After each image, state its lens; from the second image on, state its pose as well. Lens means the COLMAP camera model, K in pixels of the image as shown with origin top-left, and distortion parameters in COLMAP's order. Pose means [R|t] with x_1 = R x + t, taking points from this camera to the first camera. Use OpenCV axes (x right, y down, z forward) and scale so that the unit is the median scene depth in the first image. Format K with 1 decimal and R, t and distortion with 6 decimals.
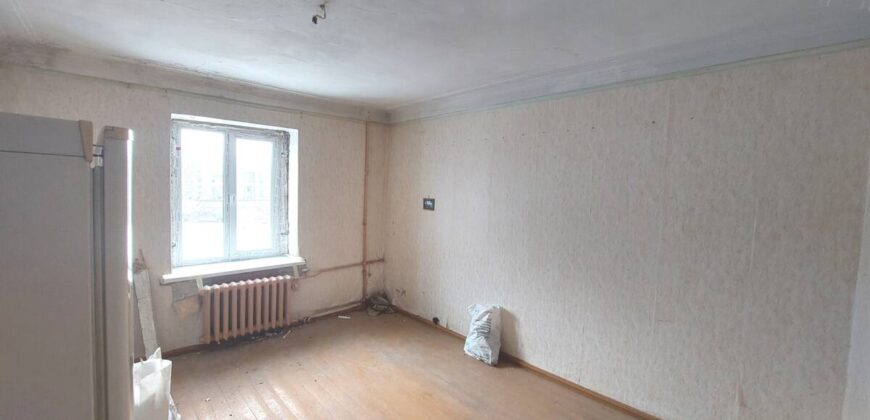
lens RADIAL K [[376.4, 0, 435.0], [0, 376.4, 210.0], [0, 0, 1]] dist [0.024203, -0.000192]
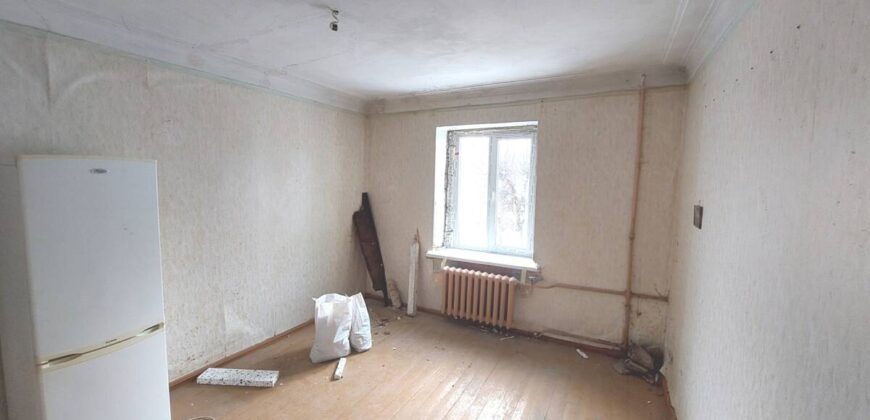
lens RADIAL K [[376.4, 0, 435.0], [0, 376.4, 210.0], [0, 0, 1]] dist [0.024203, -0.000192]
pose [[0.278674, 0.060868, -0.958455, 0.439566], [-0.072265, 0.996489, 0.042273, -0.021703], [0.957663, 0.057482, 0.282094, 0.519783]]
